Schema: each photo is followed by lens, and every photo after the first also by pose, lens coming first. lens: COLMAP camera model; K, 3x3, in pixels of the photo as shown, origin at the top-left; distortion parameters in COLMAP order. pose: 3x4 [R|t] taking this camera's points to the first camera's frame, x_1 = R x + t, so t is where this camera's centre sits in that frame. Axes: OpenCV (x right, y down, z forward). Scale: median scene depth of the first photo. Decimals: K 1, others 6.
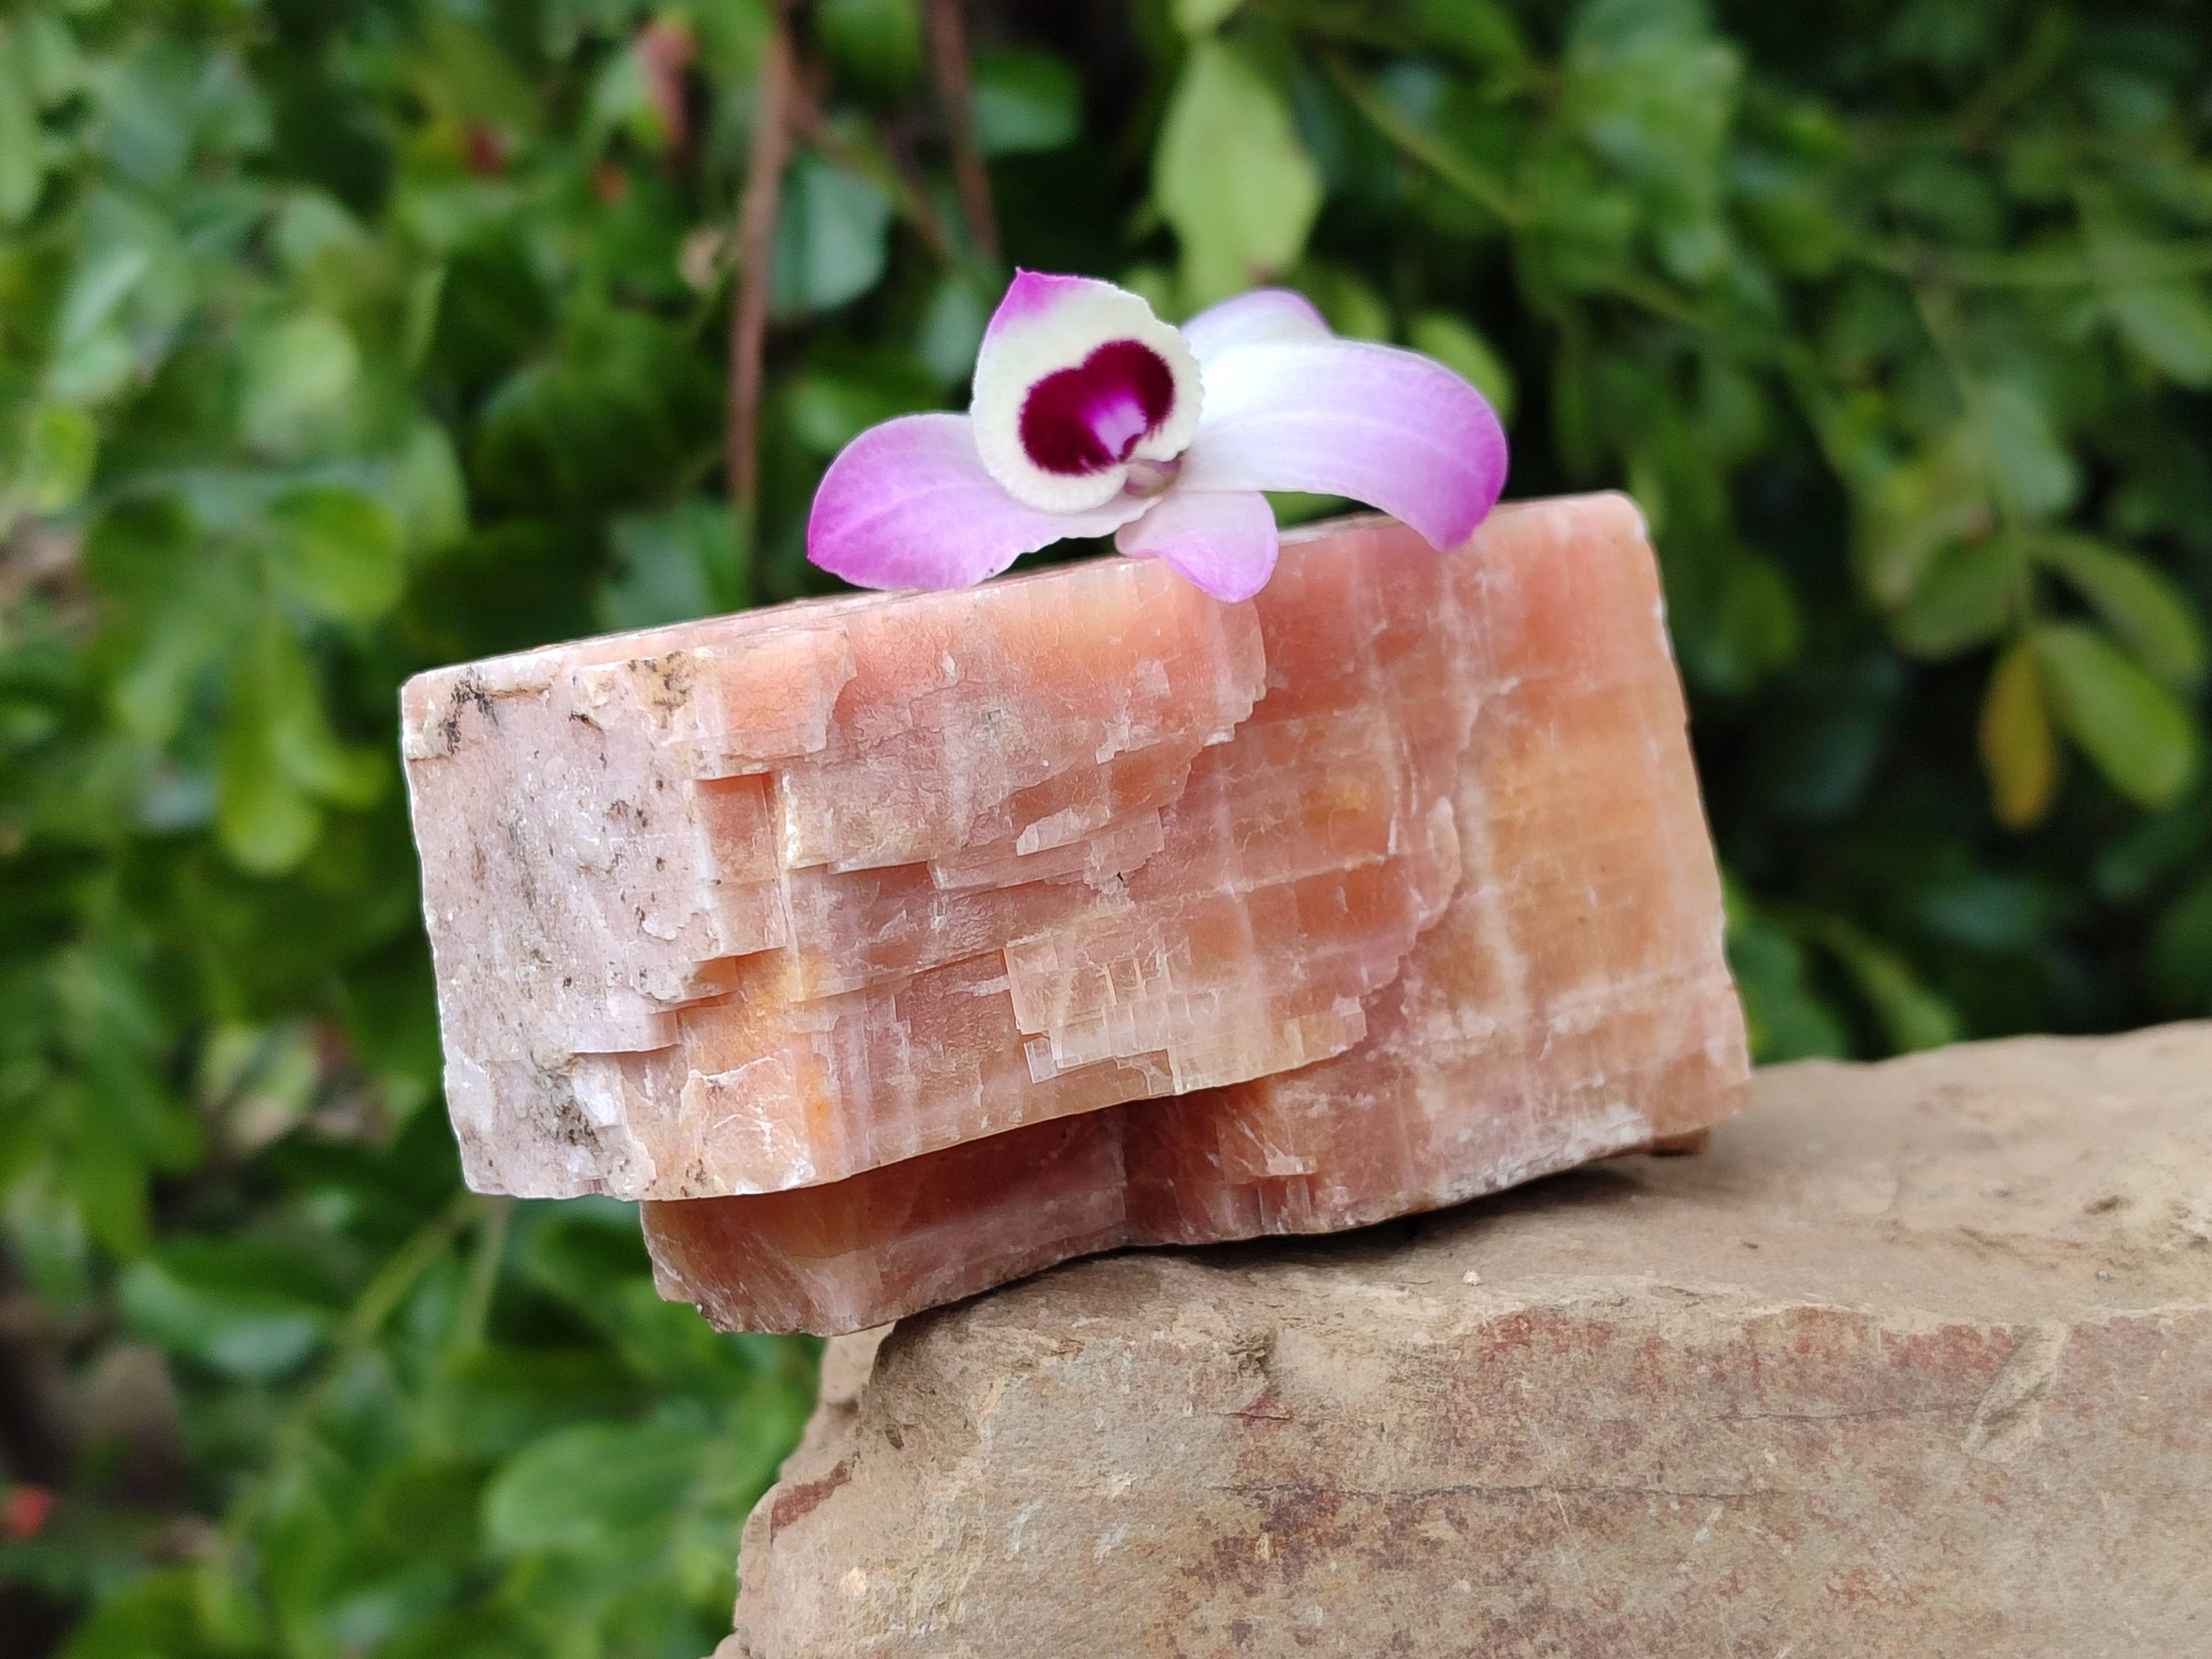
lens RADIAL K [[3472.1, 0, 970.0], [0, 3472.1, 781.4], [0, 0, 1]] dist [-0.070061, 0.000000]
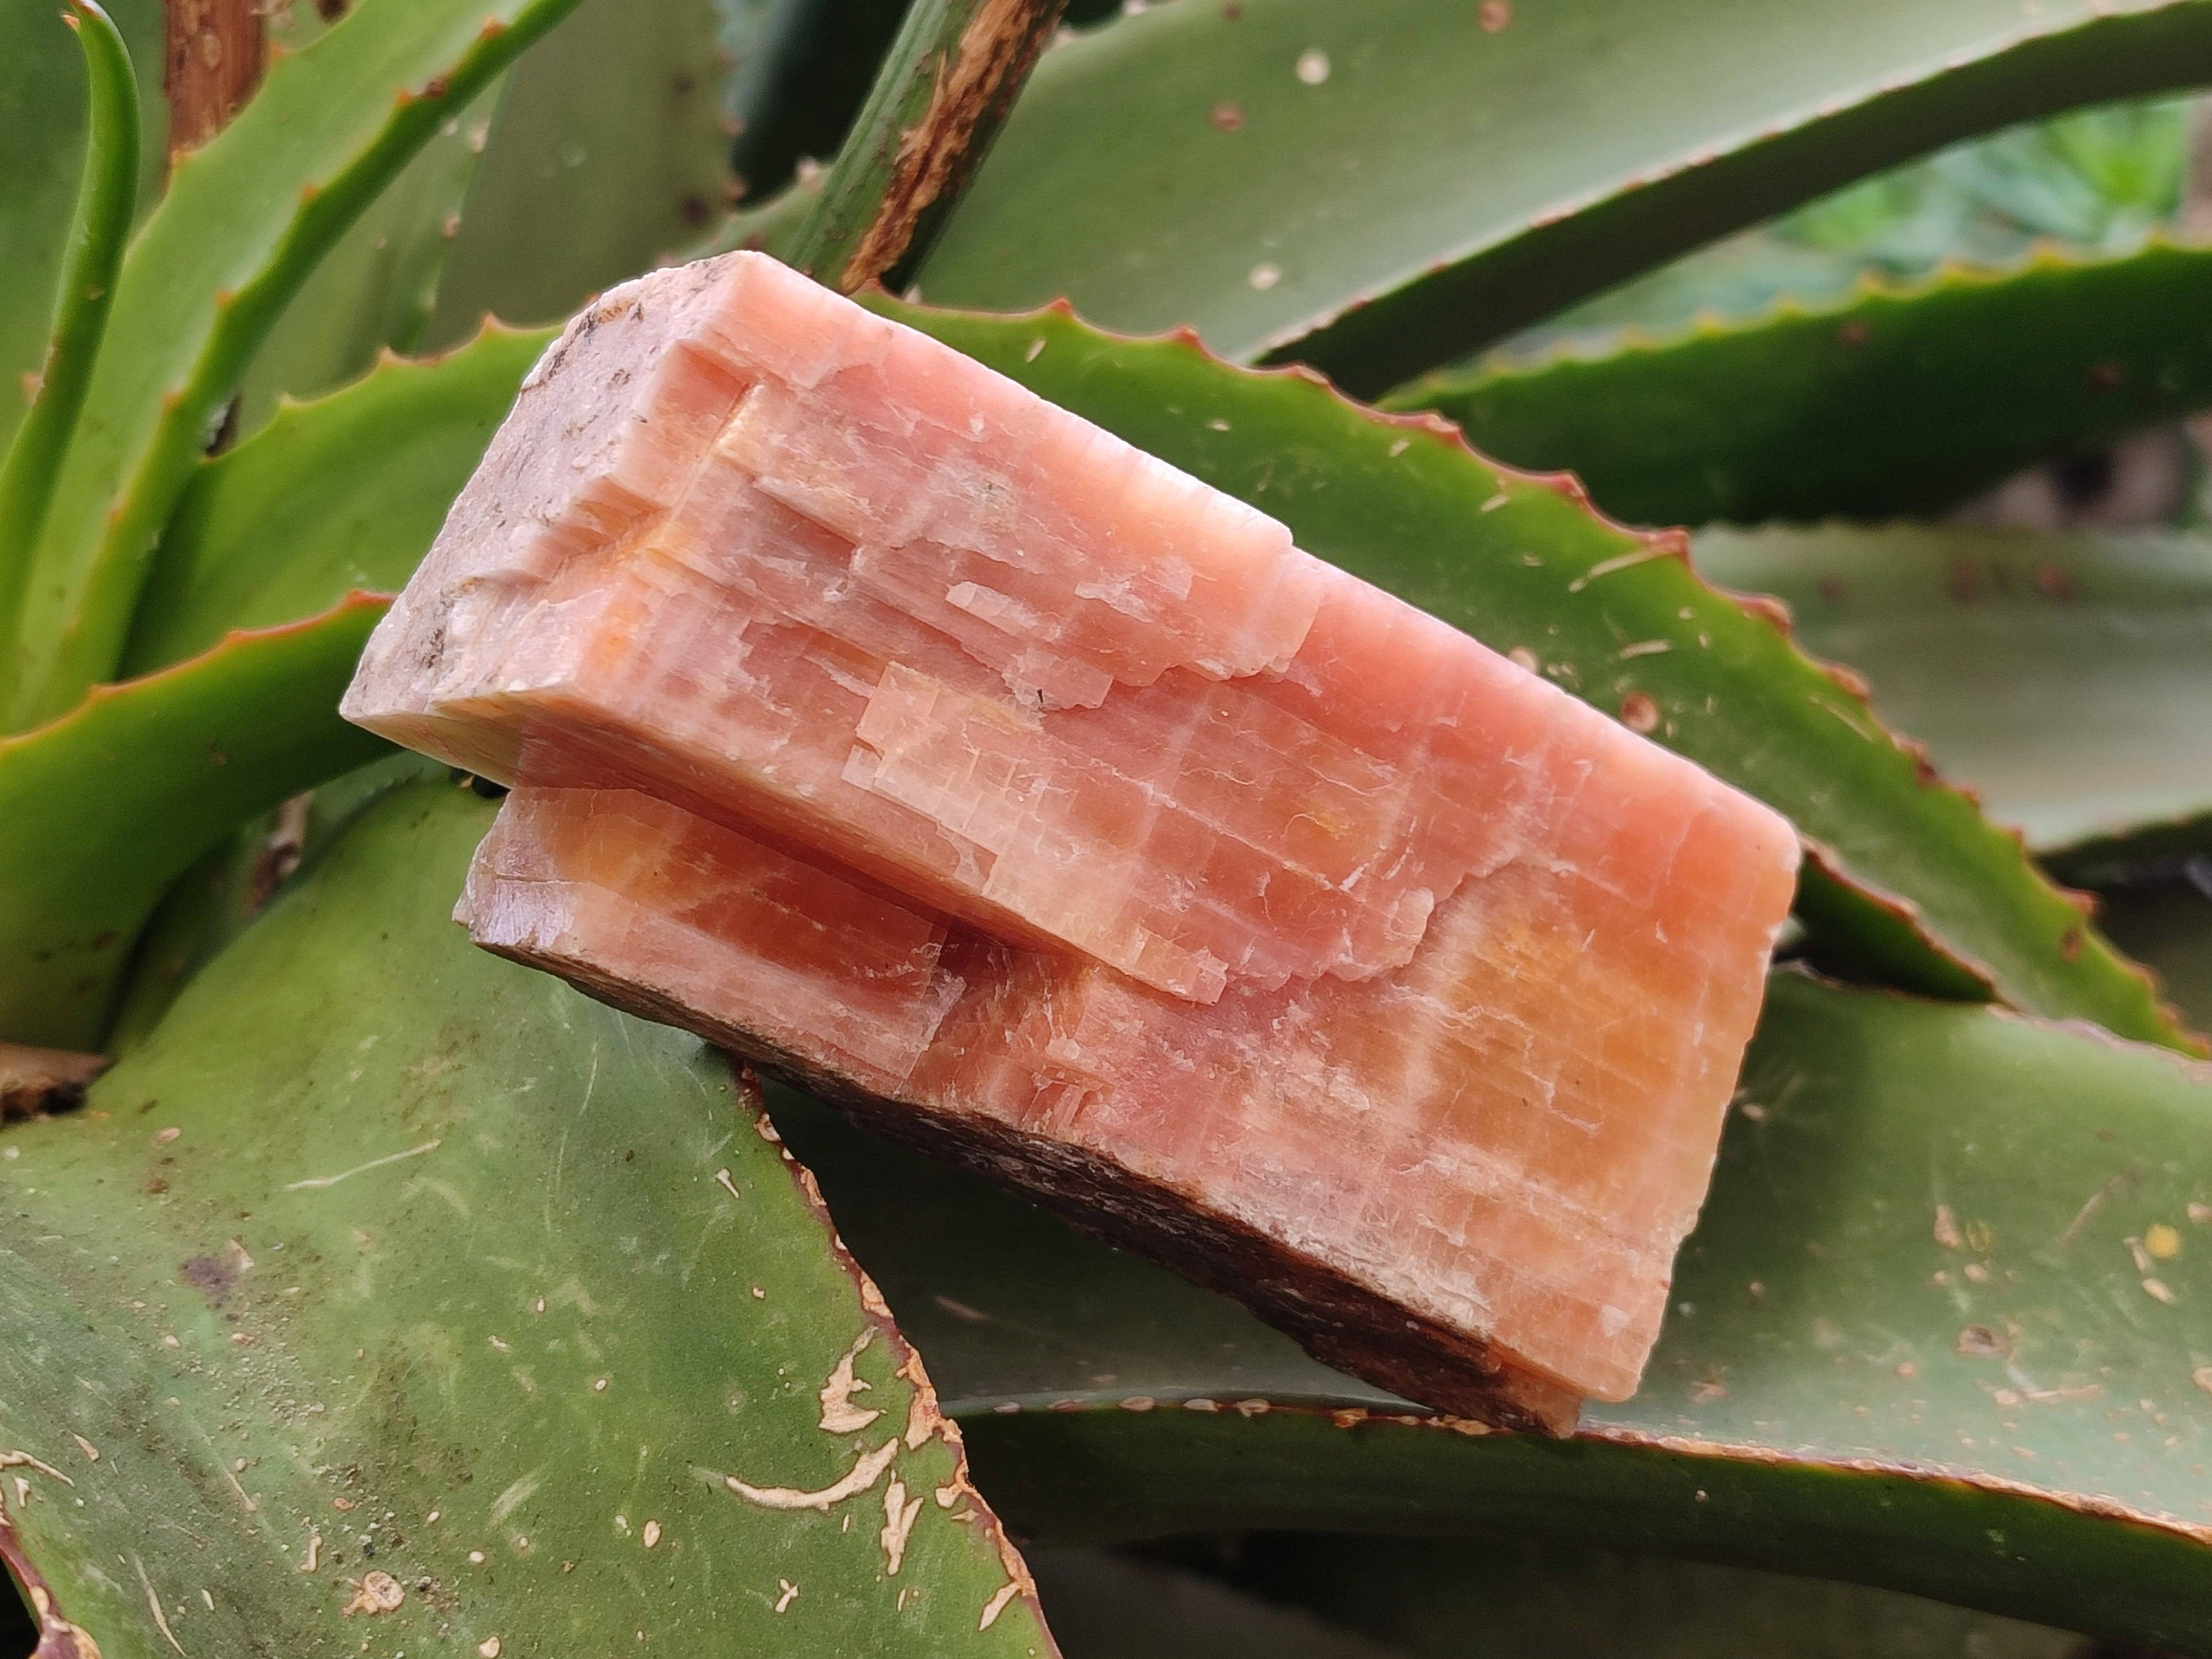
lens RADIAL K [[3472.1, 0, 1106.4], [0, 3472.1, 839.5], [0, 0, 1]] dist [-0.070061, 0.000000]
pose [[0.872988, 0.376162, -0.310475, 0.371621], [-0.465074, 0.833788, -0.297495, 0.337353], [0.146964, 0.404104, 0.902830, 0.129607]]
